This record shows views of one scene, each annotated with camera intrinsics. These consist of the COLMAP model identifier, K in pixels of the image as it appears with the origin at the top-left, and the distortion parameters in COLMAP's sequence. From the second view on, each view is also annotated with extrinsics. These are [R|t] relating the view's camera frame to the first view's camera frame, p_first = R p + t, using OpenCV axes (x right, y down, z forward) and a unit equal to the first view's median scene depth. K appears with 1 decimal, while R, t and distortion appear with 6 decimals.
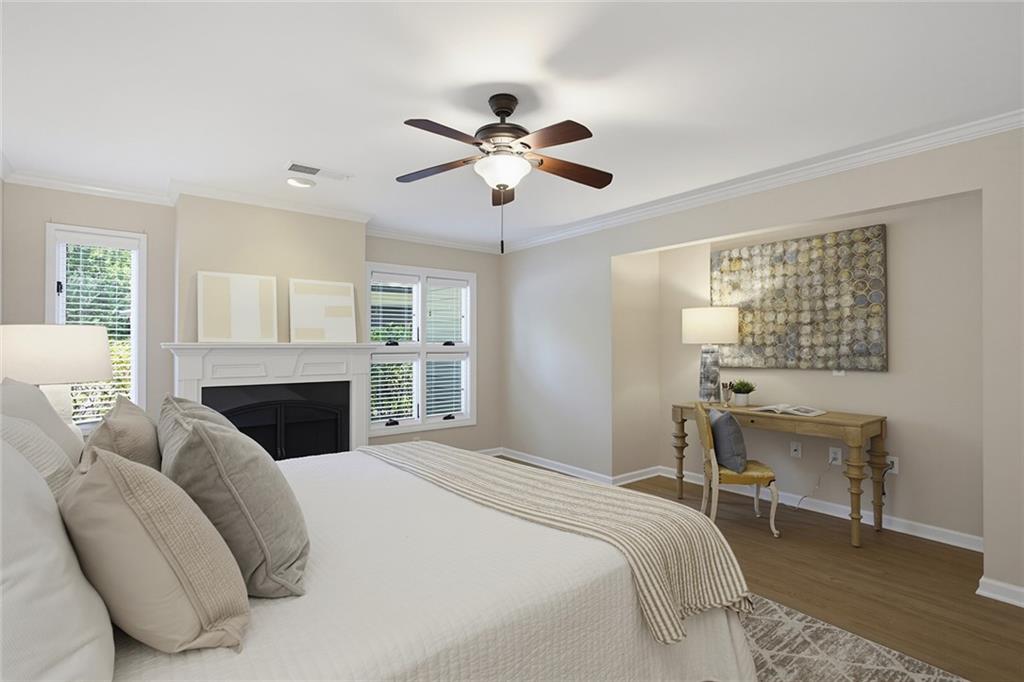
lens RADIAL K [[484.4, 0, 505.9], [0, 484.4, 340.9], [0, 0, 1]] dist [-0.001656, 0.000744]
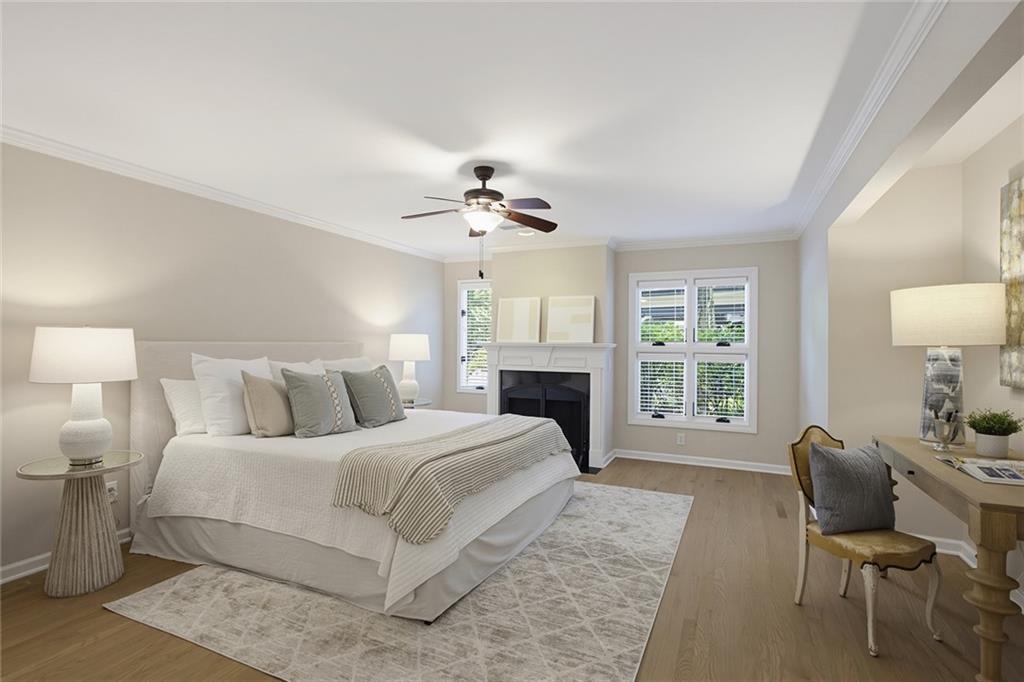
lens RADIAL K [[484.4, 0, 510.1], [0, 484.4, 342.9], [0, 0, 1]] dist [-0.001656, 0.000744]
pose [[0.470603, 0.003199, -0.882339, 0.696853], [0.002339, 0.999985, 0.004873, -0.002582], [0.882342, -0.004357, 0.470588, 0.227124]]
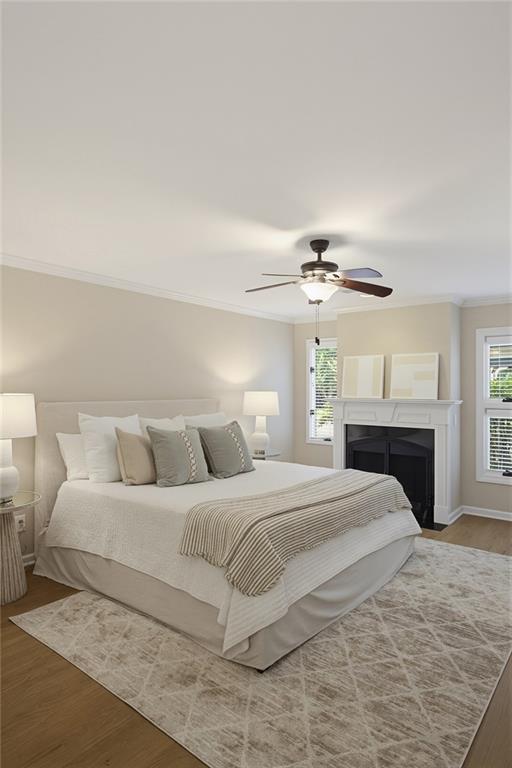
lens RADIAL K [[444.0, 0, 260.5], [0, 444.0, 383.4], [0, 0, 1]] dist [-0.001070, -0.000202]
pose [[0.252047, -0.013023, -0.967627, 0.699734], [0.006605, 0.999909, -0.011737, -0.027950], [0.967692, -0.003433, 0.252110, 0.266401]]
